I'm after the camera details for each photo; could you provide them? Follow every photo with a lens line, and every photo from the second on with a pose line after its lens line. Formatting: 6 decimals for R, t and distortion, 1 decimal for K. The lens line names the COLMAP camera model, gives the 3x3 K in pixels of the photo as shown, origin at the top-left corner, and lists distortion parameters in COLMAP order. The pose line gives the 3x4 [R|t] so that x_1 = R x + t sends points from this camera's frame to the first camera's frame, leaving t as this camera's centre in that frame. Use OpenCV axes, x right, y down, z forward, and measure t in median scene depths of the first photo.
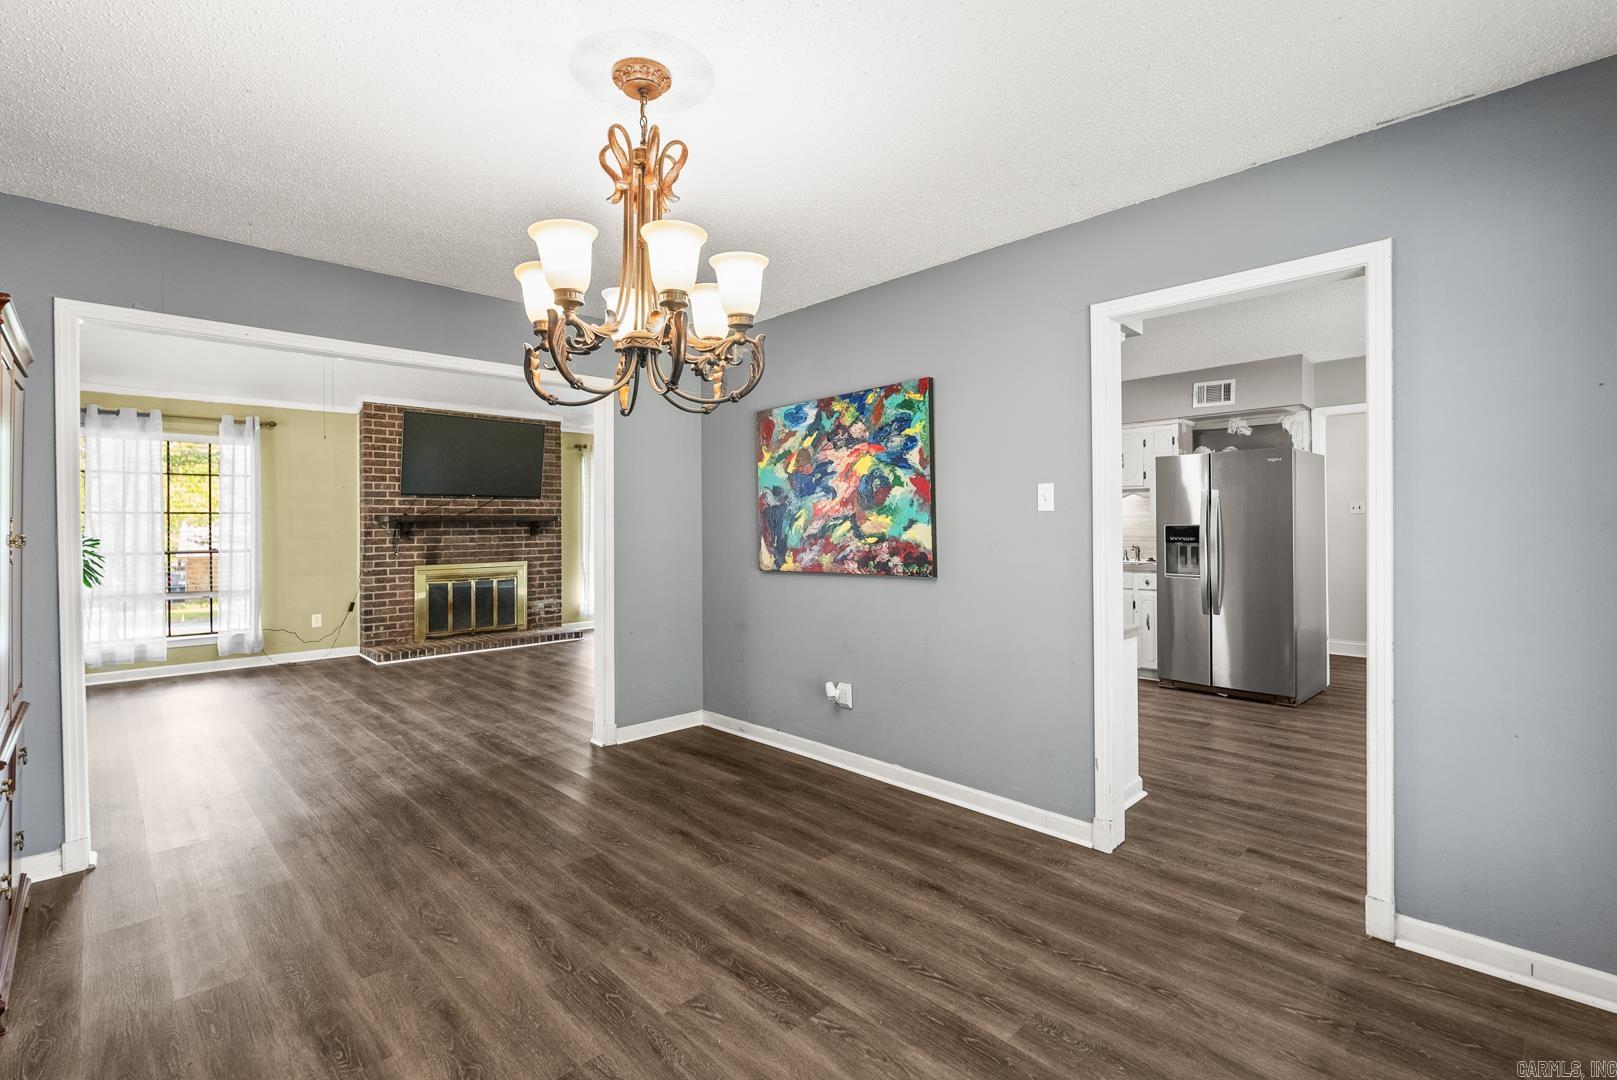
lens RADIAL K [[722.9, 0, 813.6], [0, 722.9, 529.9], [0, 0, 1]] dist [-0.008408, -0.000100]
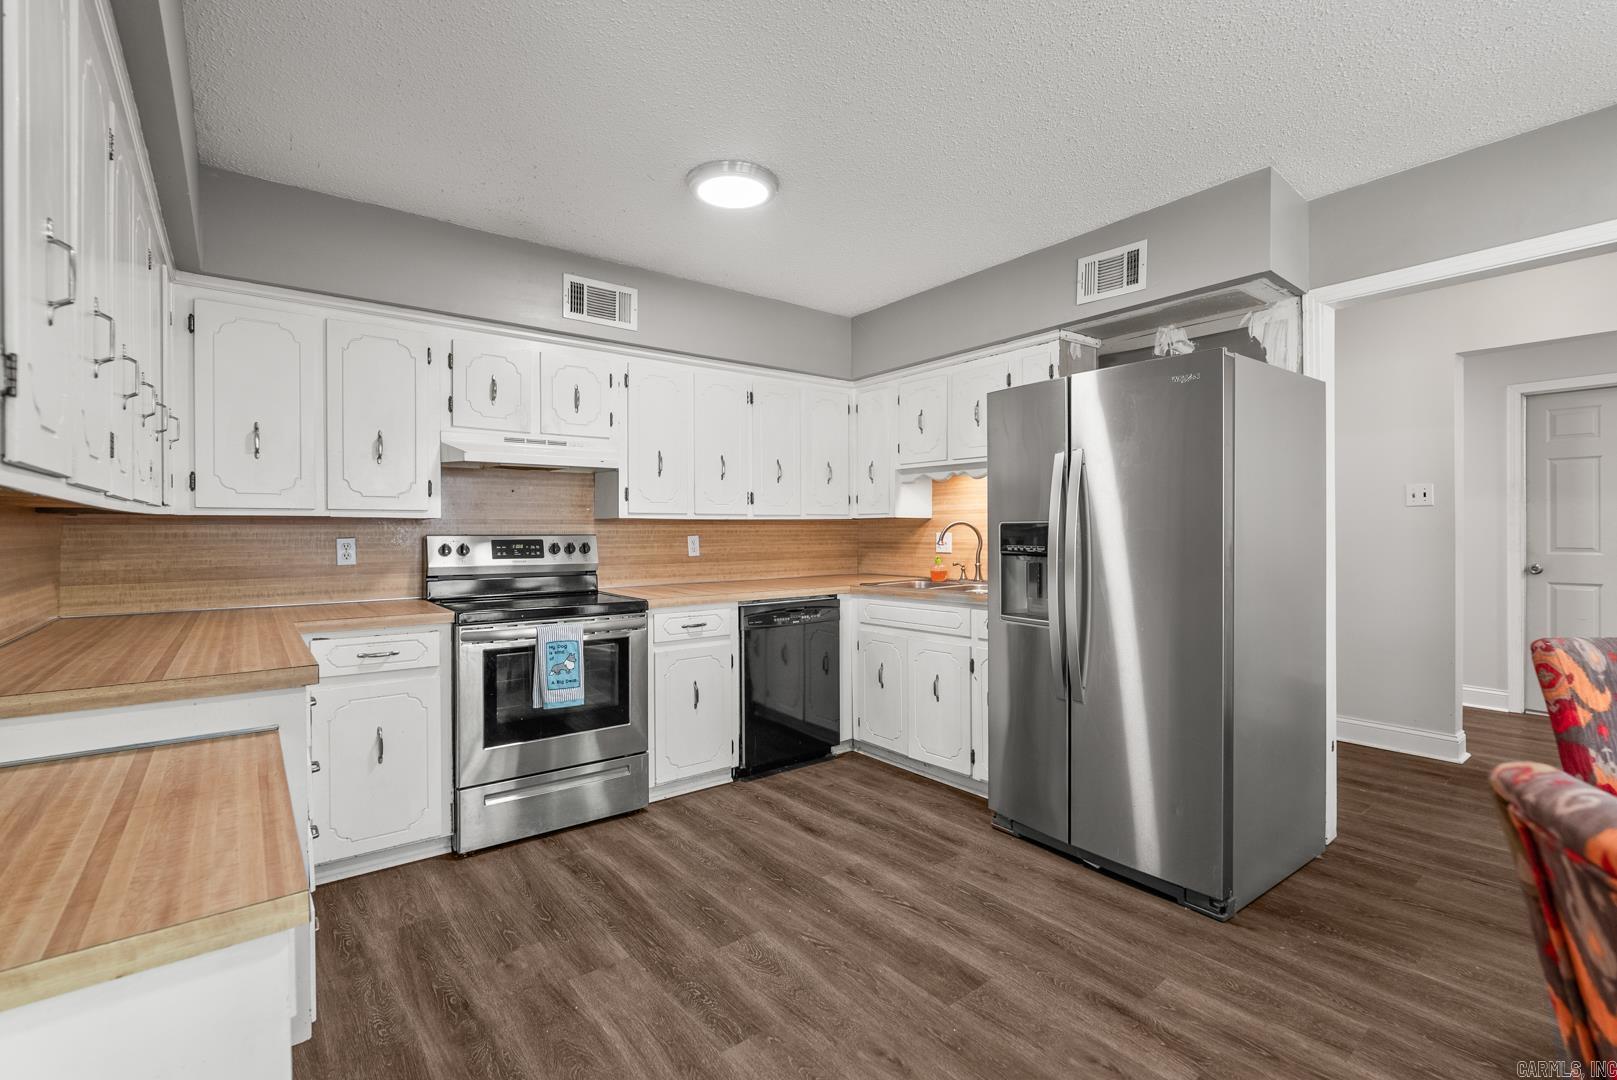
lens RADIAL K [[722.9, 0, 807.8], [0, 722.9, 537.6], [0, 0, 1]] dist [-0.008408, -0.000100]
pose [[0.993415, 0.007384, -0.114329, 0.399358], [-0.006874, 0.999965, 0.004858, 0.002954], [0.114361, -0.004040, 0.993431, 0.452781]]
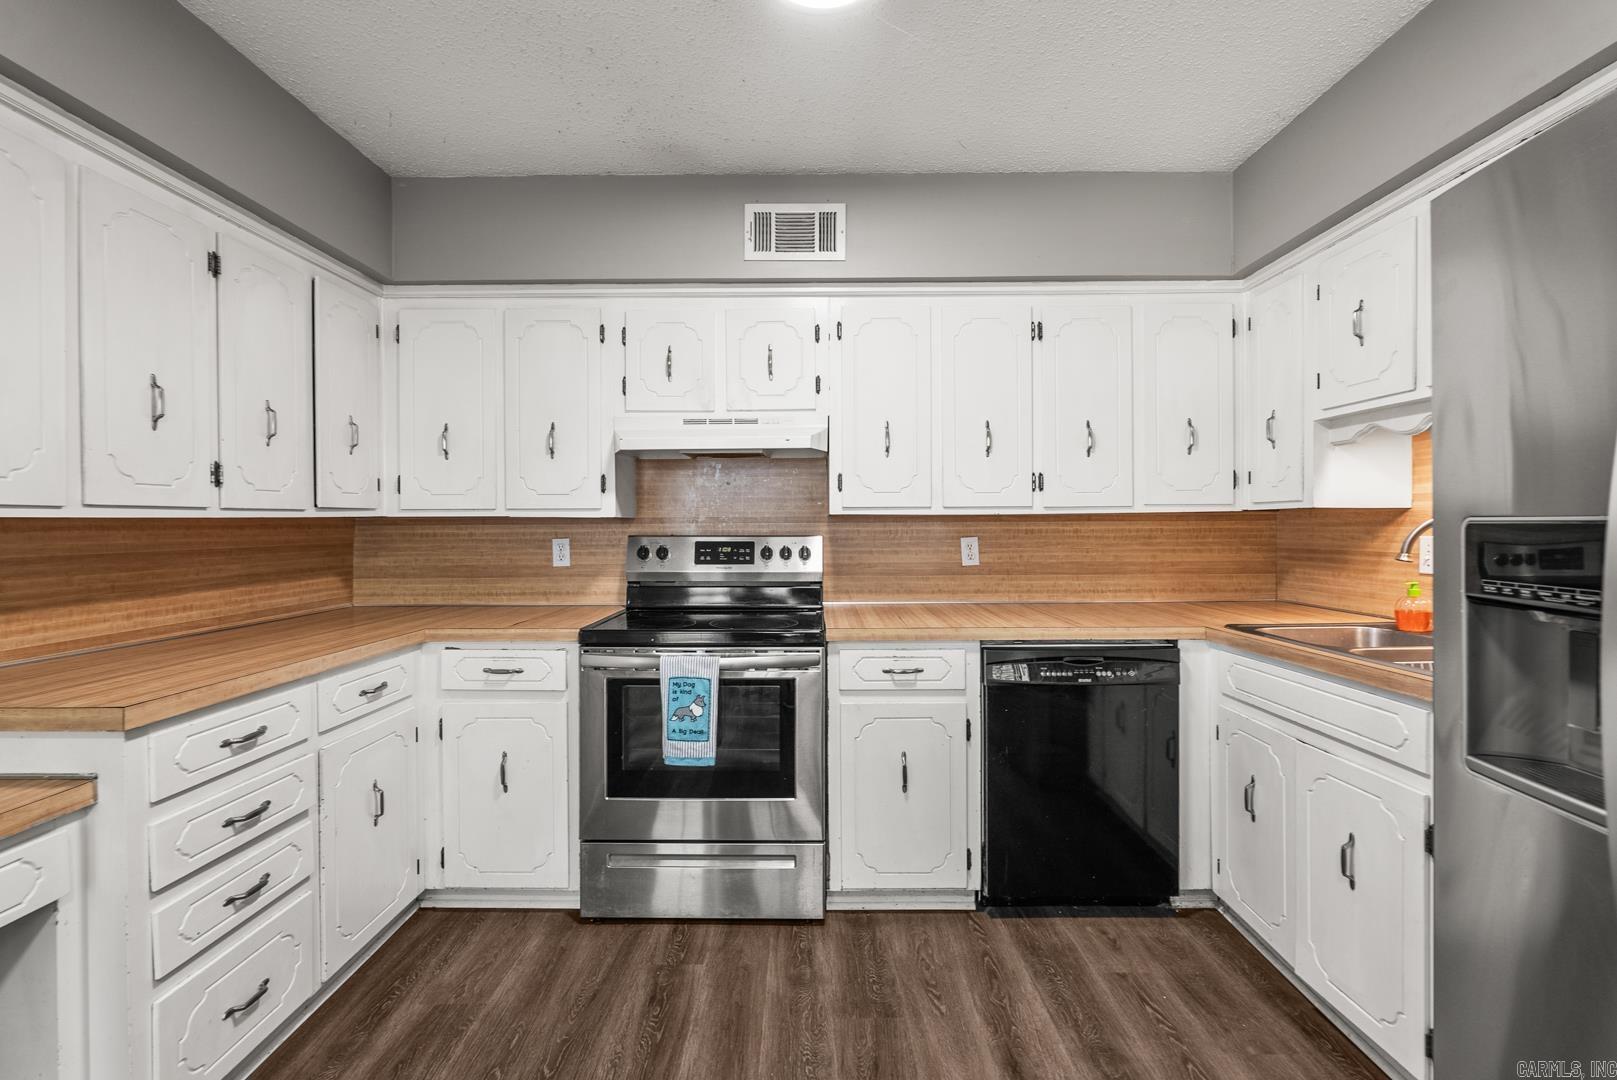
lens RADIAL K [[722.9, 0, 806.9], [0, 722.9, 531.5], [0, 0, 1]] dist [-0.008408, -0.000100]
pose [[0.706861, 0.012176, -0.707248, 0.471450], [-0.007182, 0.999924, 0.010036, -0.002100], [0.707316, -0.002015, 0.706895, 0.660487]]
